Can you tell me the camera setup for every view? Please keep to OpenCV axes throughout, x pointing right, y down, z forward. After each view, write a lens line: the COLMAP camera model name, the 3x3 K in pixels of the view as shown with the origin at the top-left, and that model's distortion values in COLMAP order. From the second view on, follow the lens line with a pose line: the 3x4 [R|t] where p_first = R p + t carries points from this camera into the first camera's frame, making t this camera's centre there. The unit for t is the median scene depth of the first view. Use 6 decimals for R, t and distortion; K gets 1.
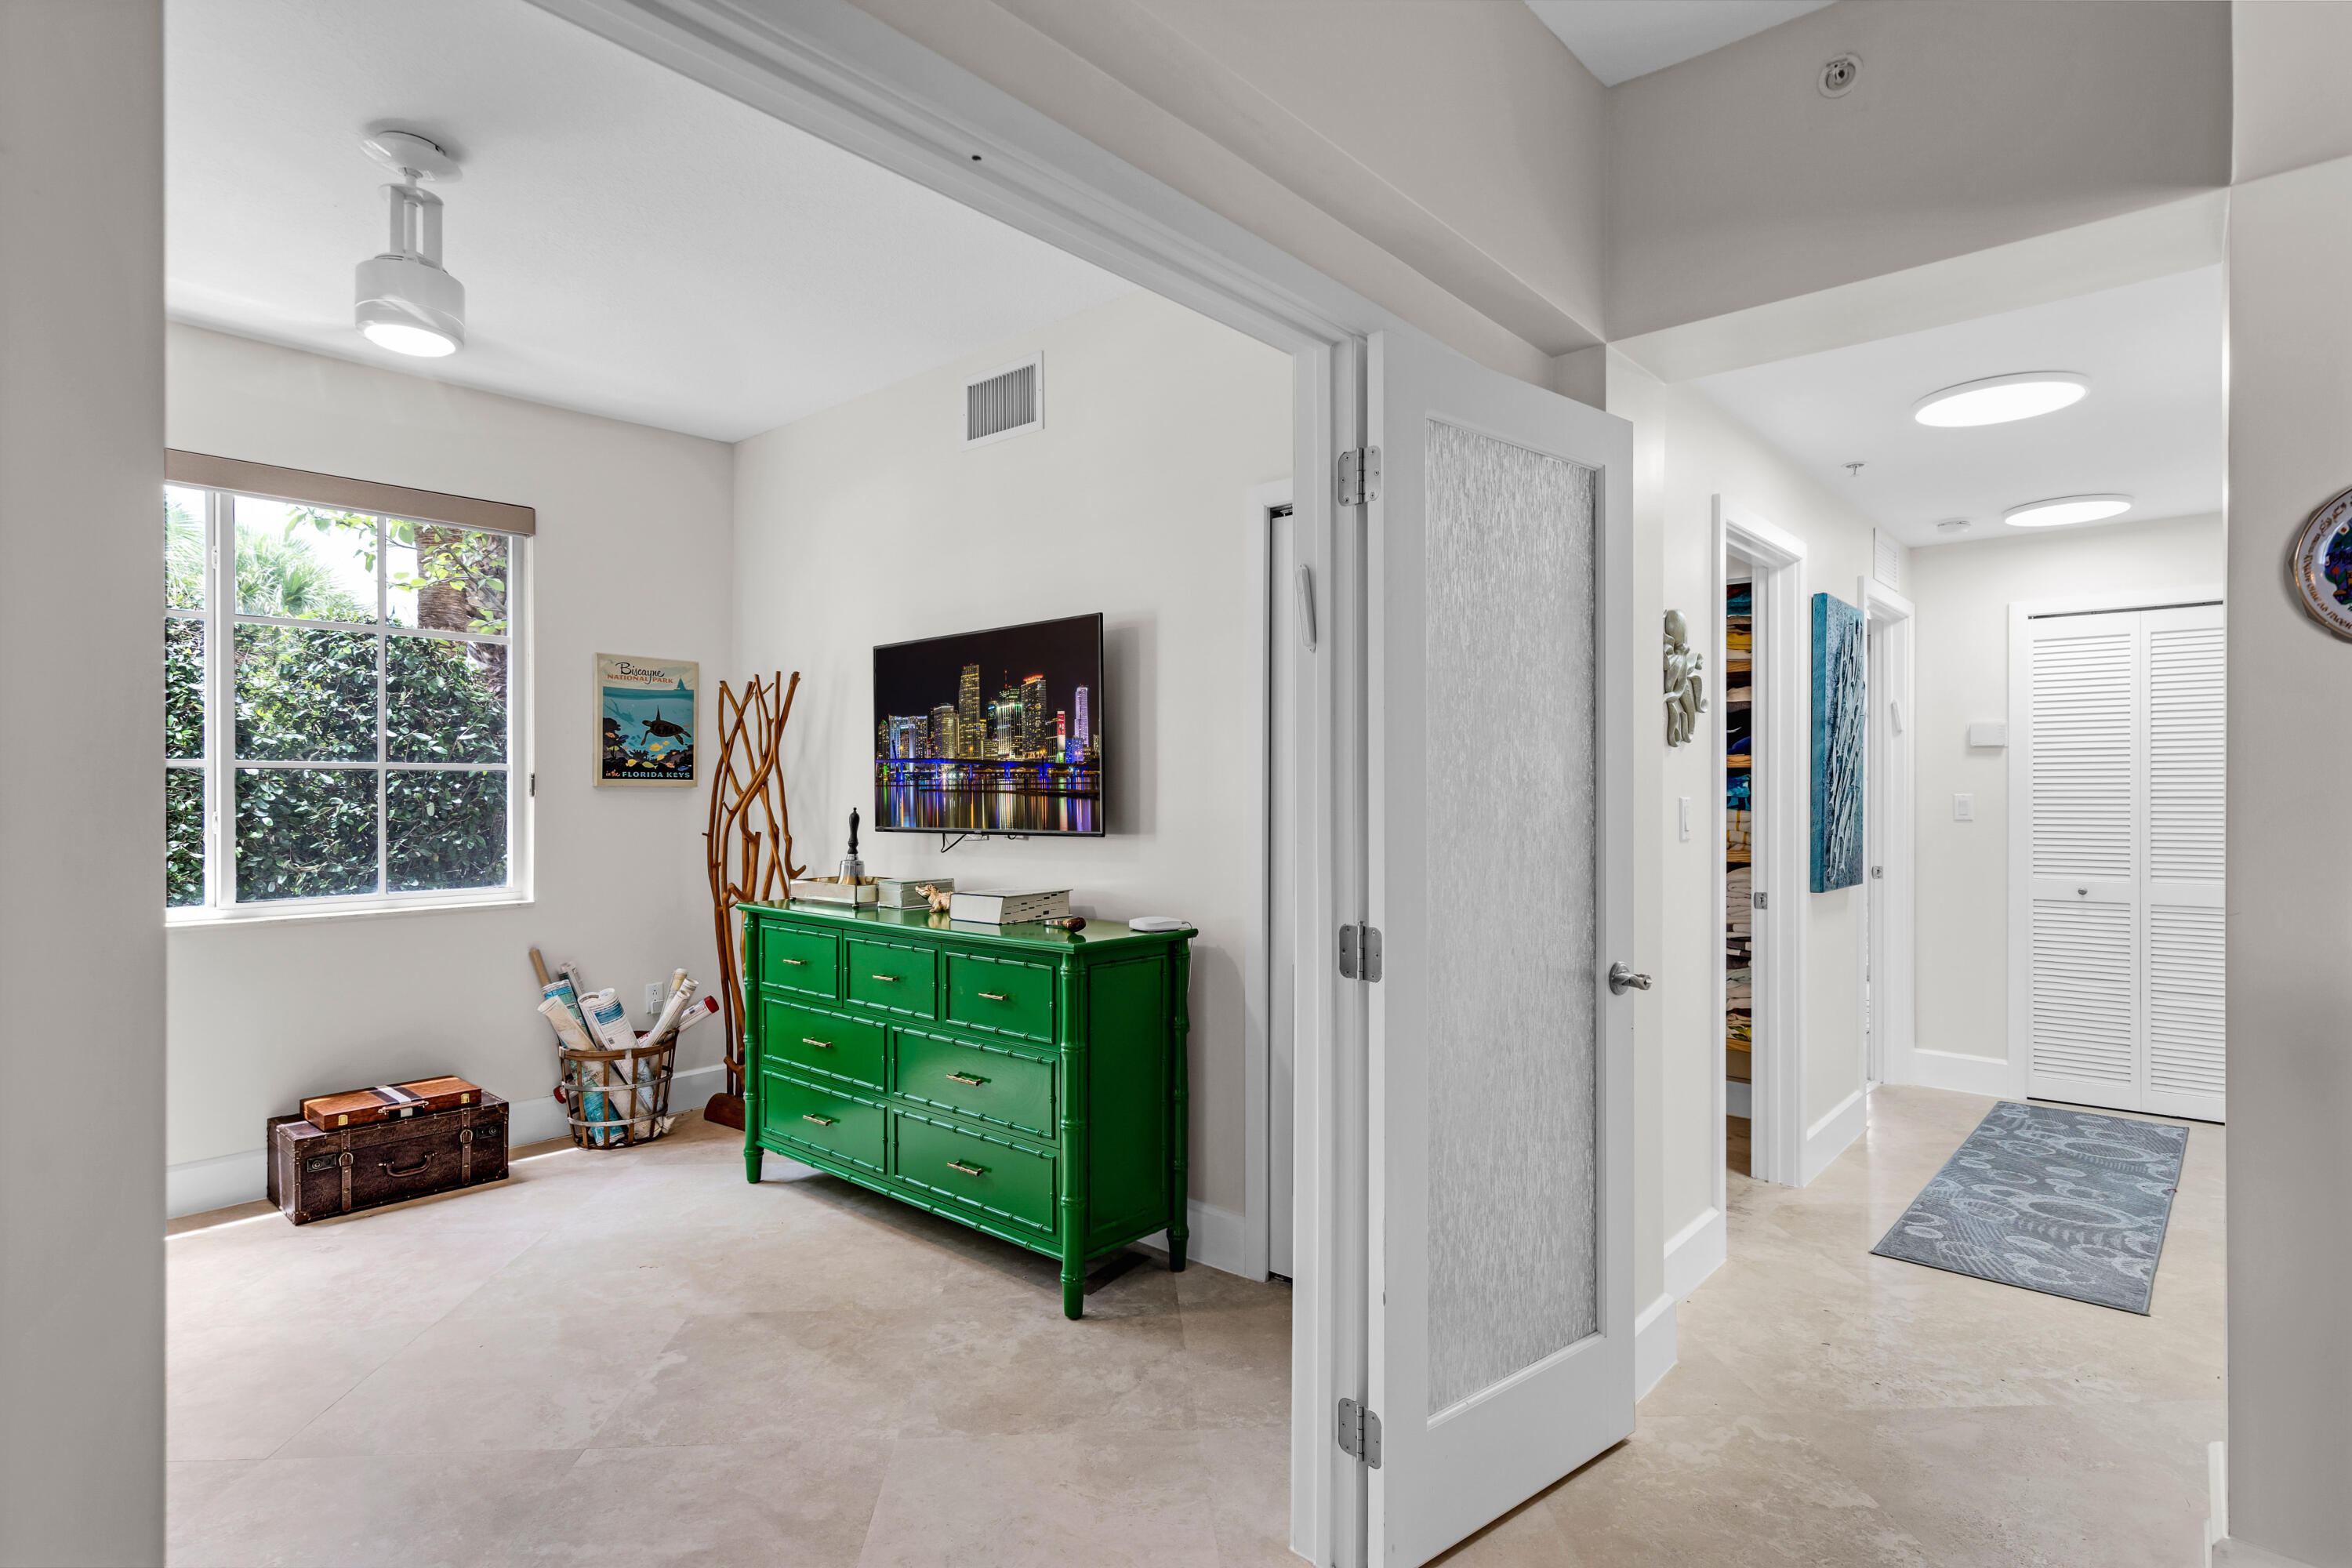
lens RADIAL K [[1051.8, 0, 1311.9], [0, 1051.8, 819.4], [0, 0, 1]] dist [-0.001466, -0.000198]
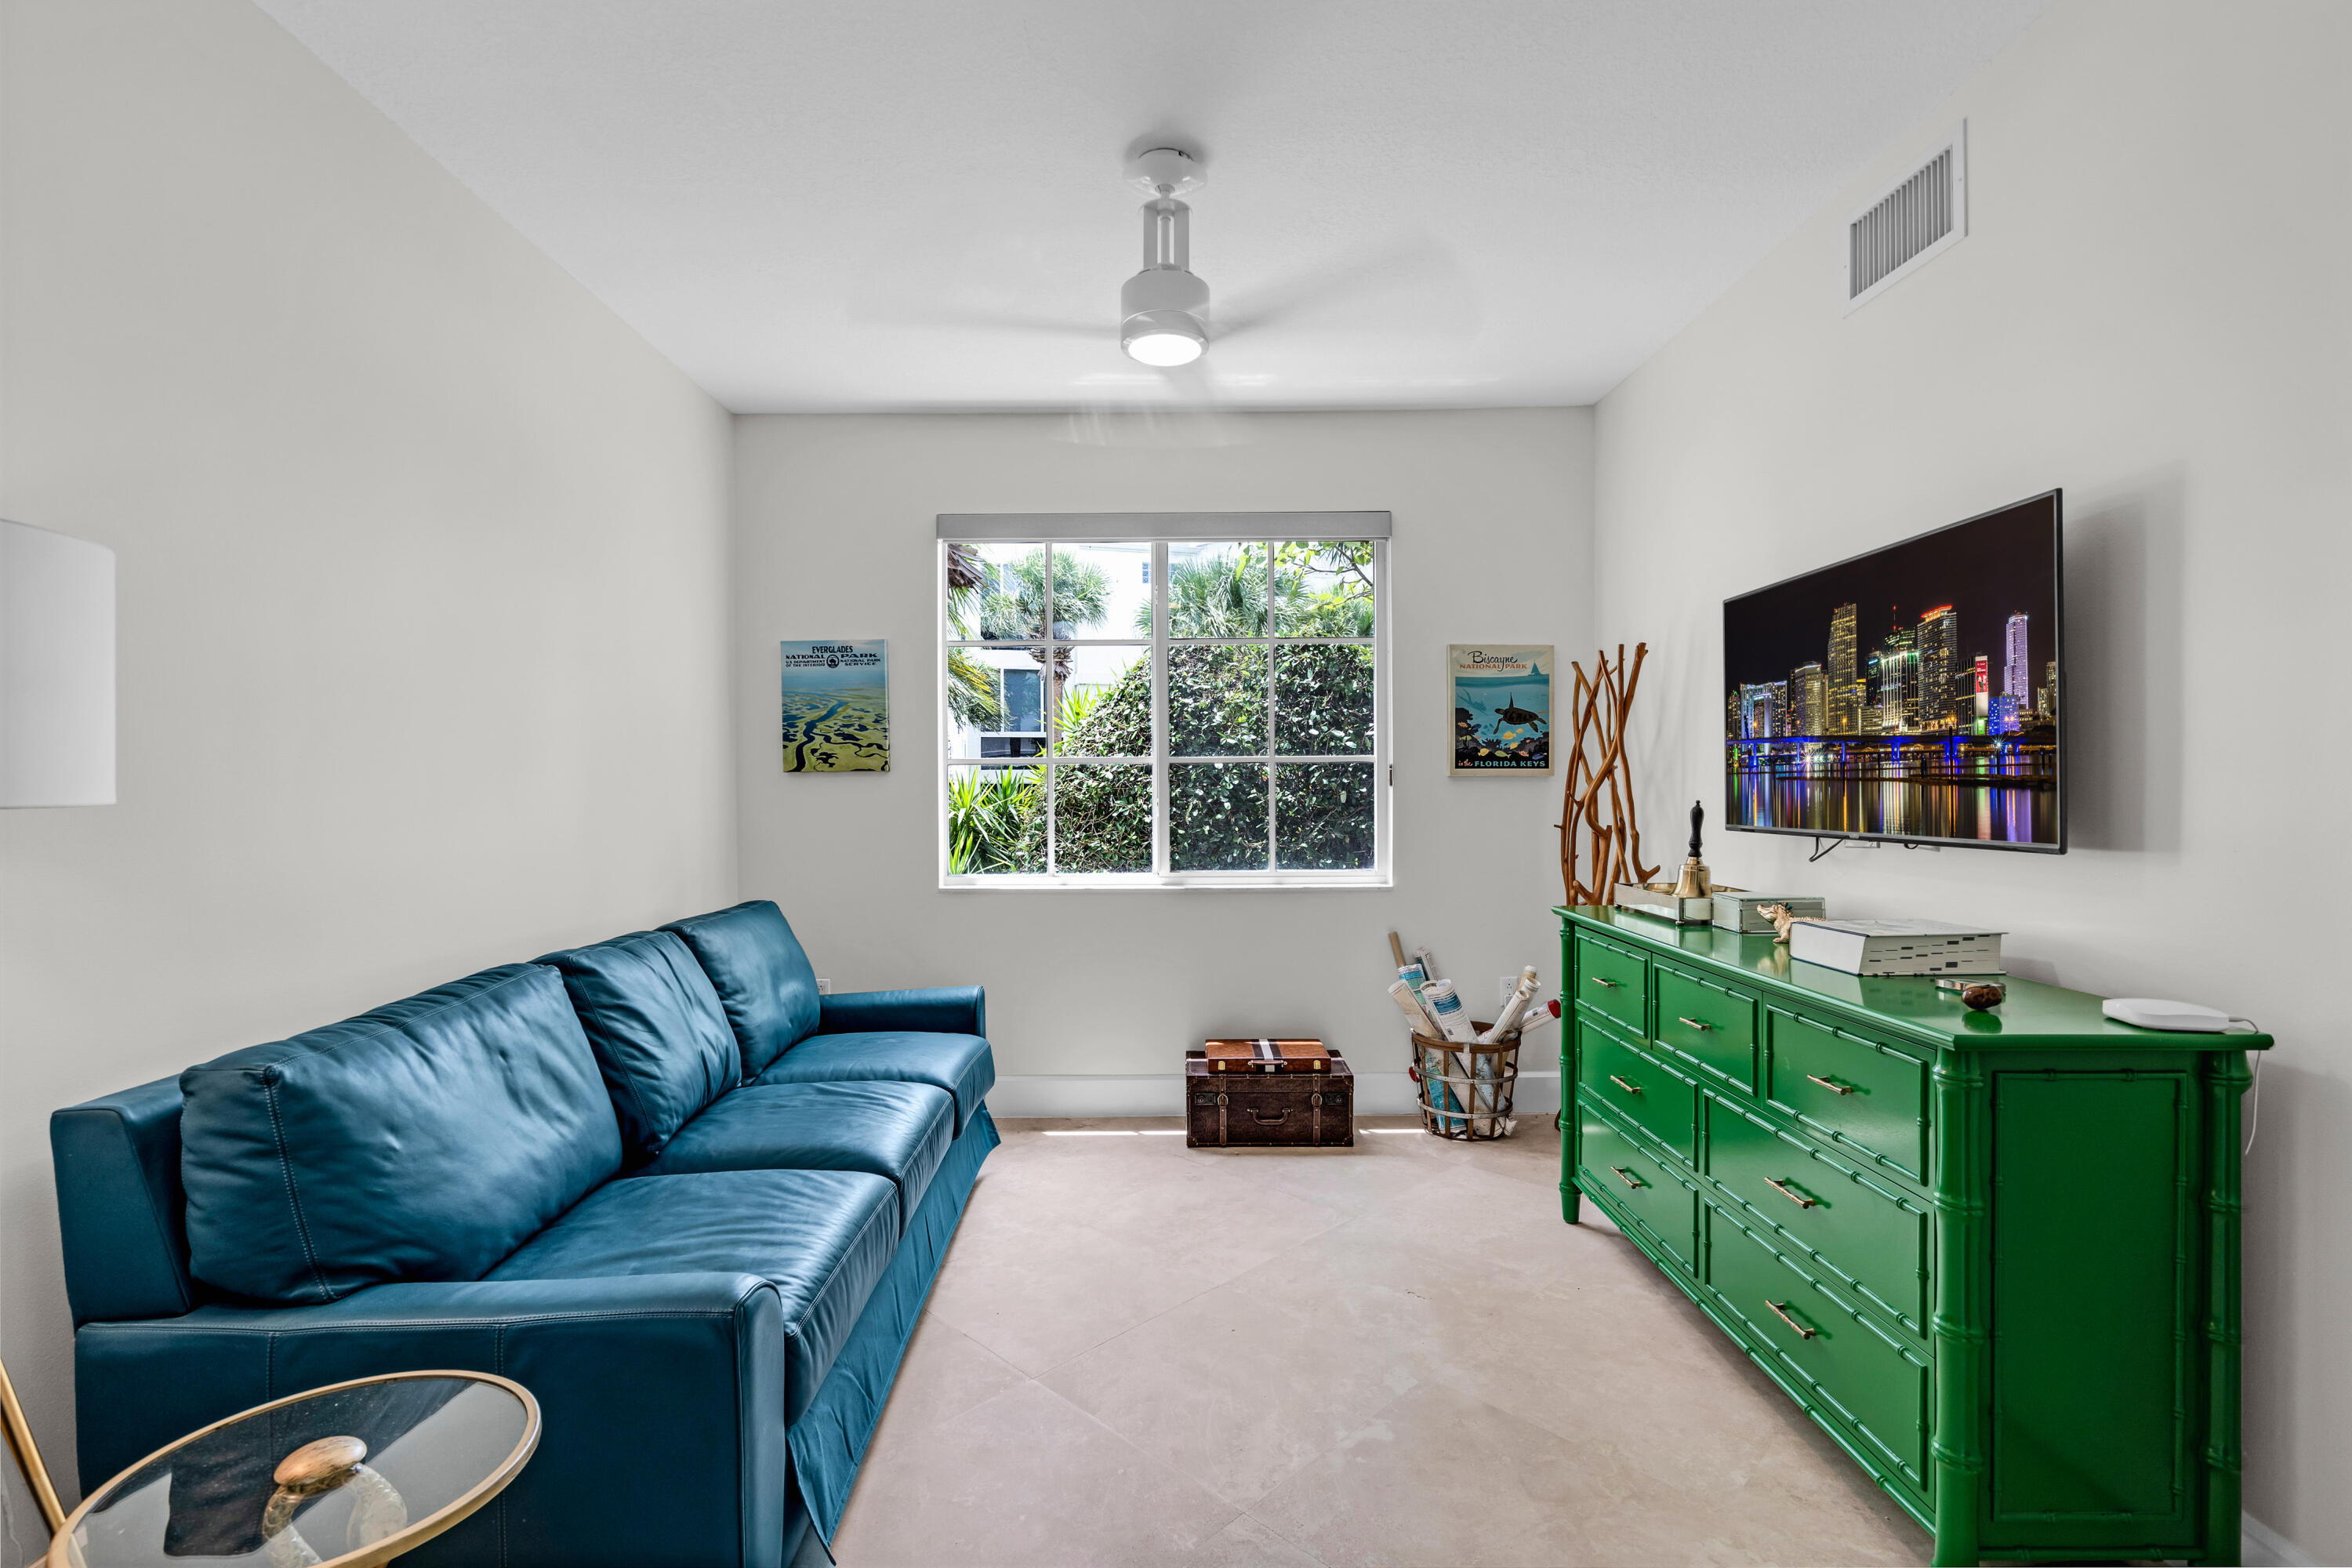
lens RADIAL K [[1083.4, 0, 1182.2], [0, 1083.4, 784.7], [0, 0, 1]] dist [-0.002193, 0.000673]
pose [[0.588423, 0.000253, -0.808553, 0.011753], [-0.019535, 0.999713, -0.013903, -0.003662], [0.808317, 0.023976, 0.588259, 0.189284]]
